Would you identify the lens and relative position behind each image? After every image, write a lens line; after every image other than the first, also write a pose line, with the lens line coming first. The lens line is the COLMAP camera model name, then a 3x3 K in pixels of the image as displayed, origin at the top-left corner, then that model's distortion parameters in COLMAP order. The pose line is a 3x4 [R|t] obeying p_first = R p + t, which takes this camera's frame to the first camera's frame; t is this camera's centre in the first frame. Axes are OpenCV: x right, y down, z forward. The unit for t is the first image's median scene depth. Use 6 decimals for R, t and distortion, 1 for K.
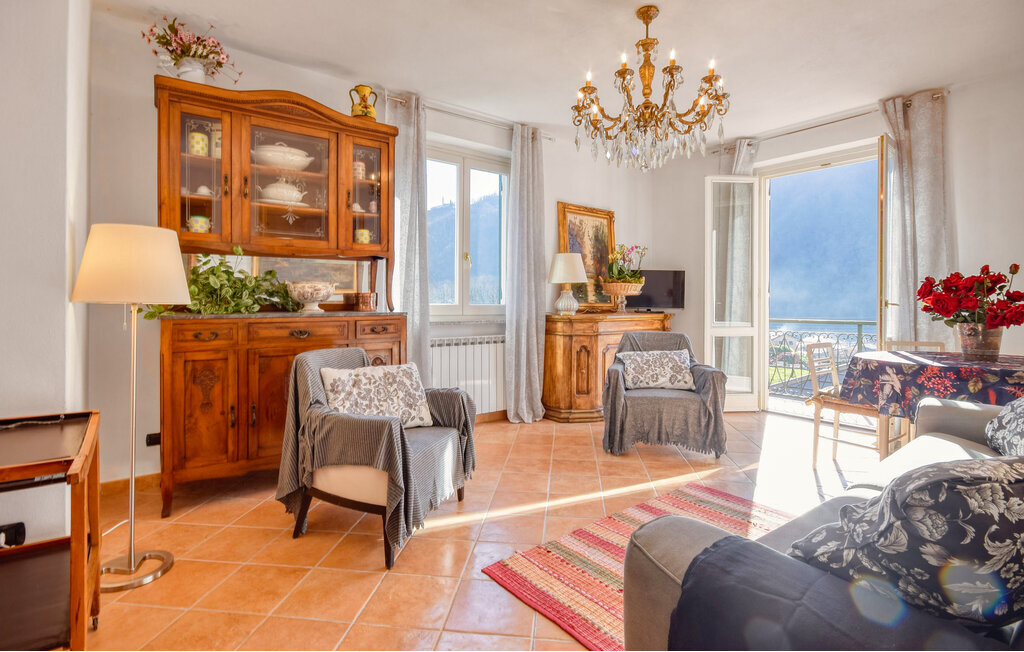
lens RADIAL K [[510.8, 0, 513.5], [0, 510.8, 304.1], [0, 0, 1]] dist [-0.000230, -0.000024]
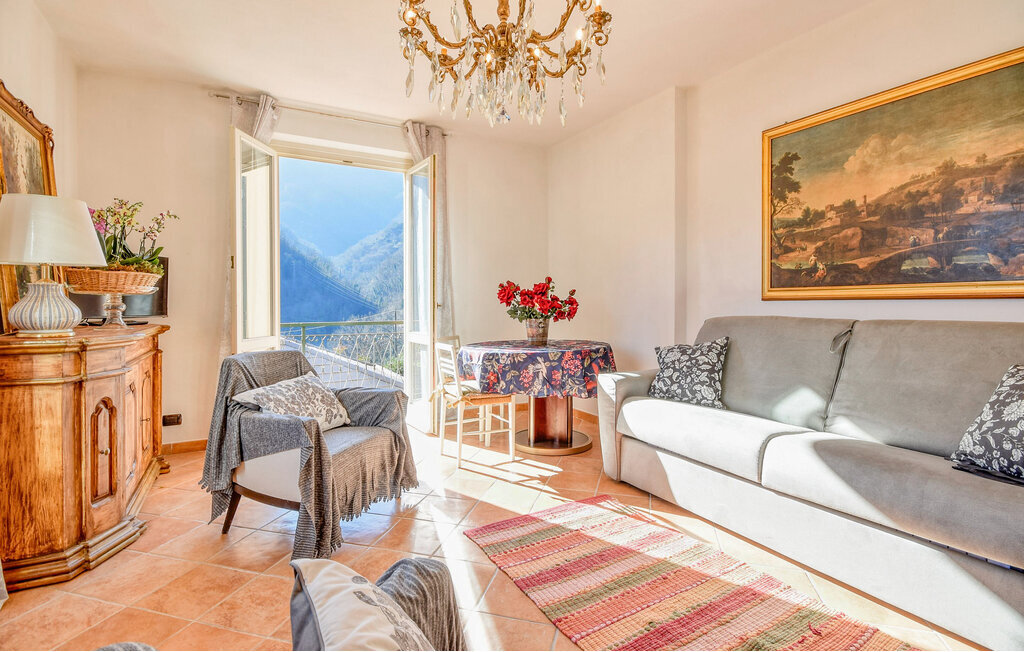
lens RADIAL K [[494.1, 0, 512.2], [0, 494.1, 312.5], [0, 0, 1]] dist [-0.000467, -0.000181]
pose [[0.141648, -0.023450, 0.989639, -0.320916], [0.008821, 0.999710, 0.022426, -0.007749], [-0.989878, 0.005553, 0.141814, 0.658923]]
